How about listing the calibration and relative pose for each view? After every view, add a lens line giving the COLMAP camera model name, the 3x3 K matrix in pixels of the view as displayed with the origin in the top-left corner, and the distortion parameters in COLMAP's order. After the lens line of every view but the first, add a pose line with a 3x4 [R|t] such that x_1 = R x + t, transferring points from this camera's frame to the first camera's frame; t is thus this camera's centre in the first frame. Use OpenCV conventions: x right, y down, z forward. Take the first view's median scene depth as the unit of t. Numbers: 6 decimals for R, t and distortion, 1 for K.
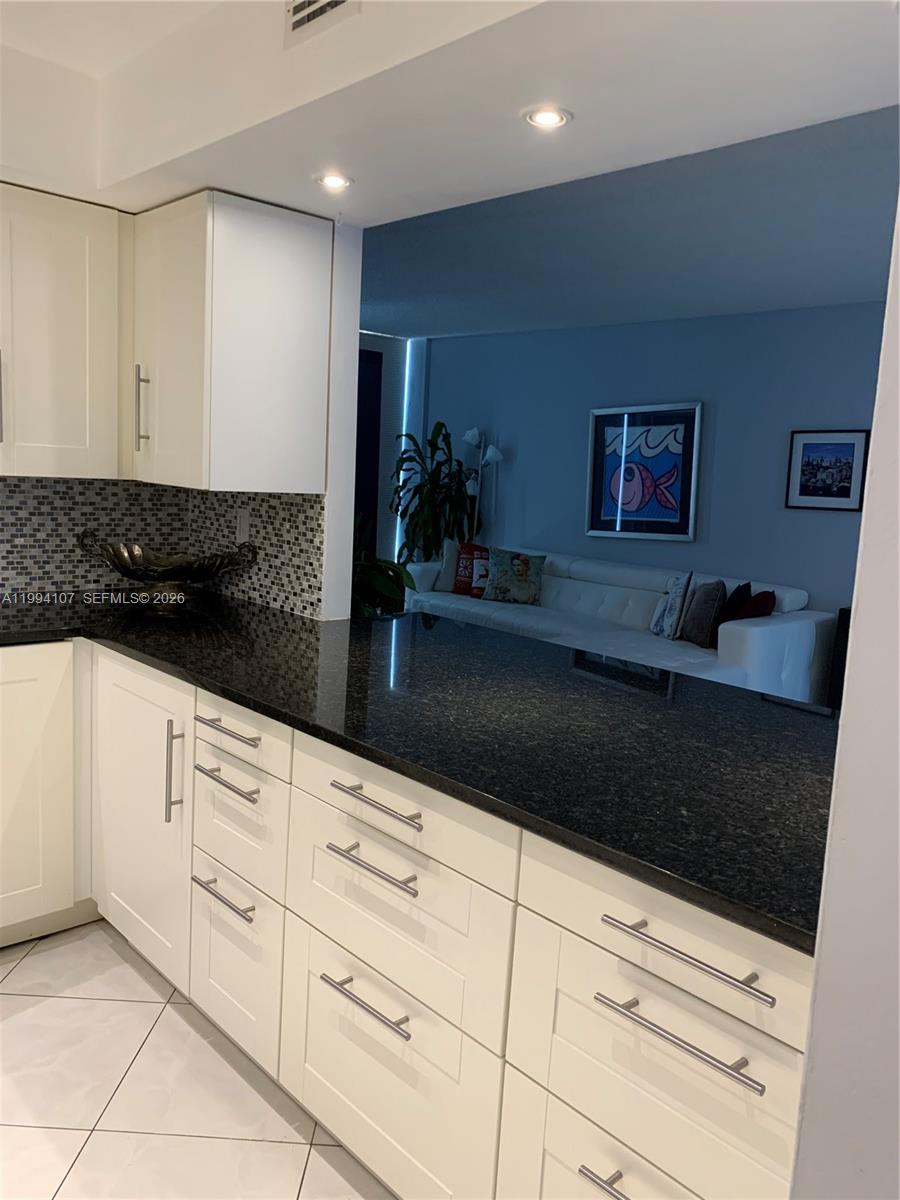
lens RADIAL K [[941.1, 0, 498.7], [0, 941.1, 602.7], [0, 0, 1]] dist [0.023583, -0.023978]
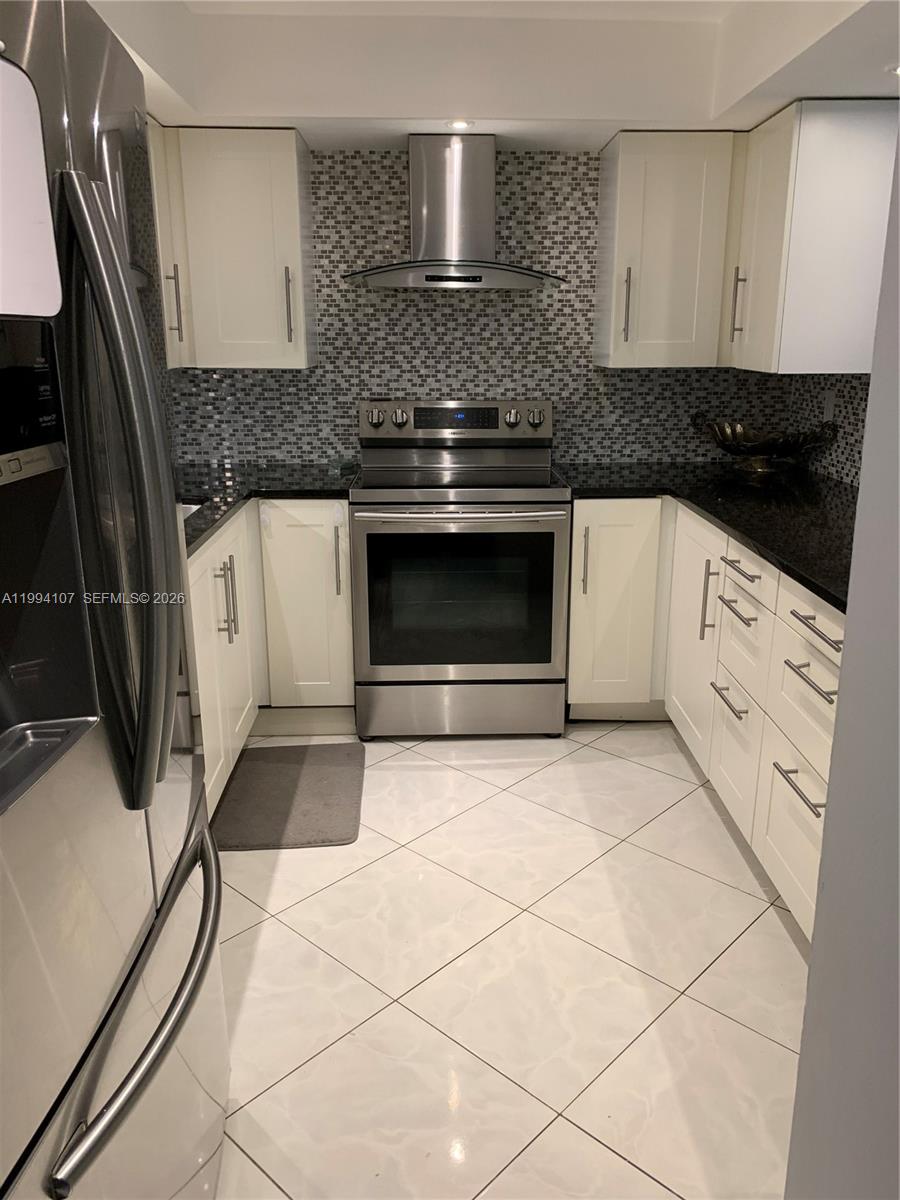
lens RADIAL K [[941.1, 0, 453.5], [0, 941.1, 600.5], [0, 0, 1]] dist [0.023583, -0.023978]
pose [[0.734681, 0.126498, -0.666515, 0.171294], [-0.050561, 0.989940, 0.132148, 0.019033], [0.676526, -0.063387, 0.733686, -0.111658]]
